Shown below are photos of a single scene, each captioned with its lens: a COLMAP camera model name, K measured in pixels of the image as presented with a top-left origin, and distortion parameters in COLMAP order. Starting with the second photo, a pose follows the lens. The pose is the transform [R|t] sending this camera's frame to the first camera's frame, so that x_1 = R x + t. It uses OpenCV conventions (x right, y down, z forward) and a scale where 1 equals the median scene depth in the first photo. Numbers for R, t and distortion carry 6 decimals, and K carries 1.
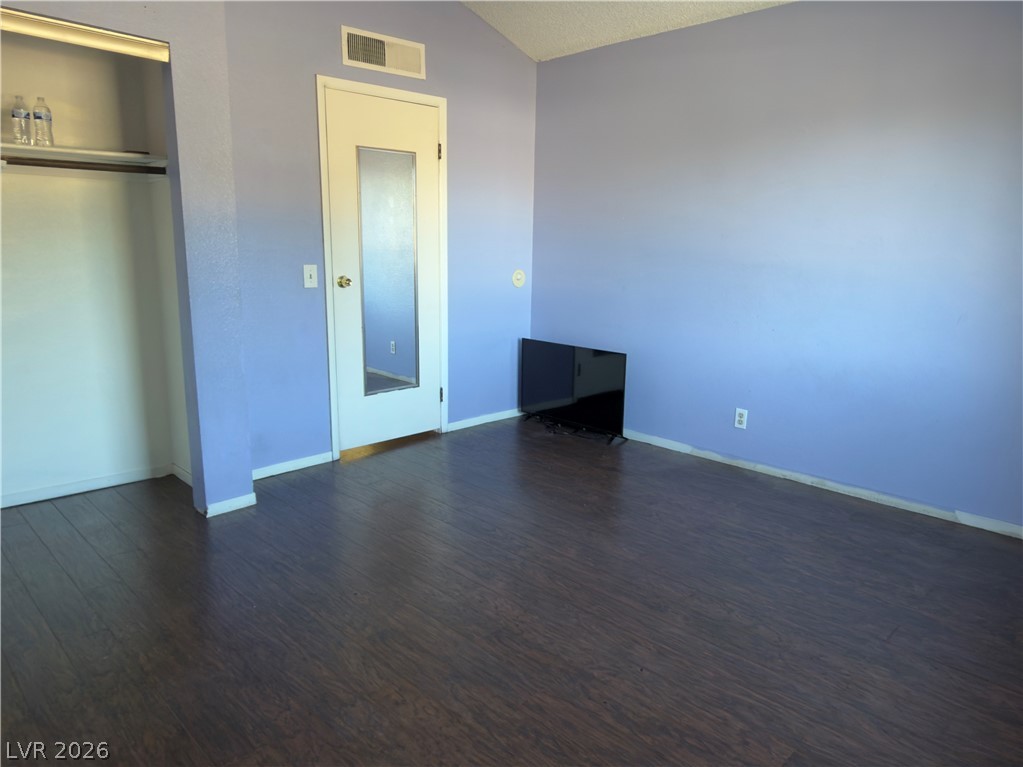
lens RADIAL K [[694.0, 0, 513.7], [0, 694.0, 383.8], [0, 0, 1]] dist [0.006179, -0.007688]
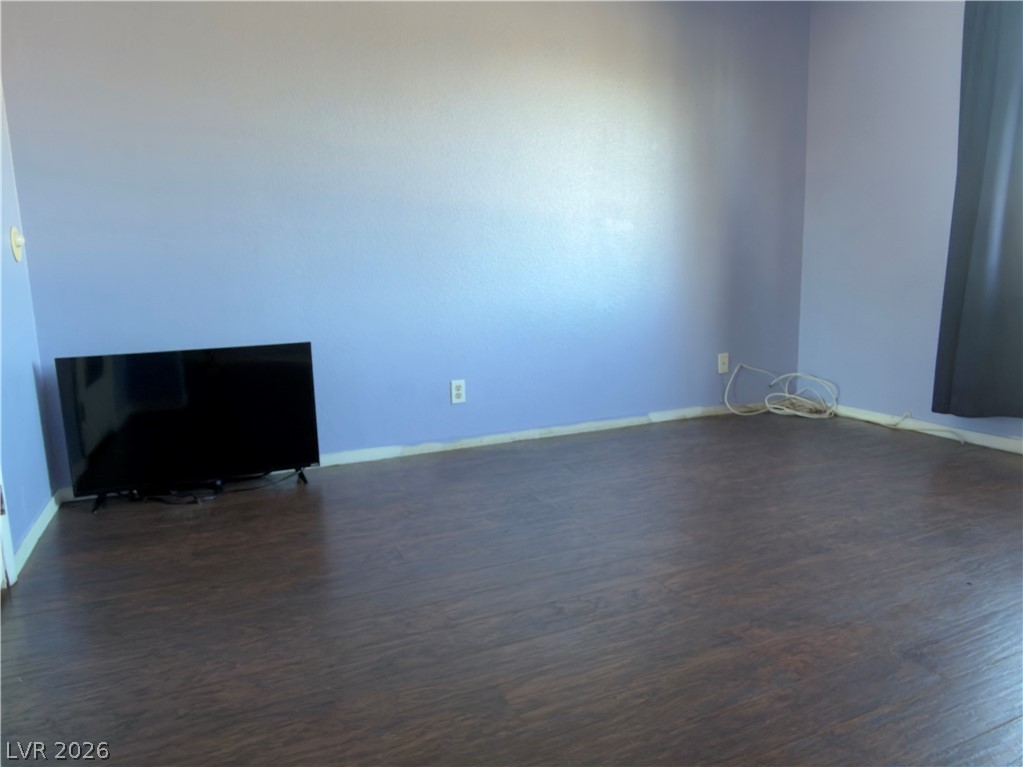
lens RADIAL K [[694.0, 0, 512.5], [0, 694.0, 383.5], [0, 0, 1]] dist [0.006179, -0.007688]
pose [[0.358169, -0.180552, 0.916033, -0.429716], [0.219335, 0.969938, 0.105416, -0.034894], [-0.907528, 0.163161, 0.387003, 0.609983]]
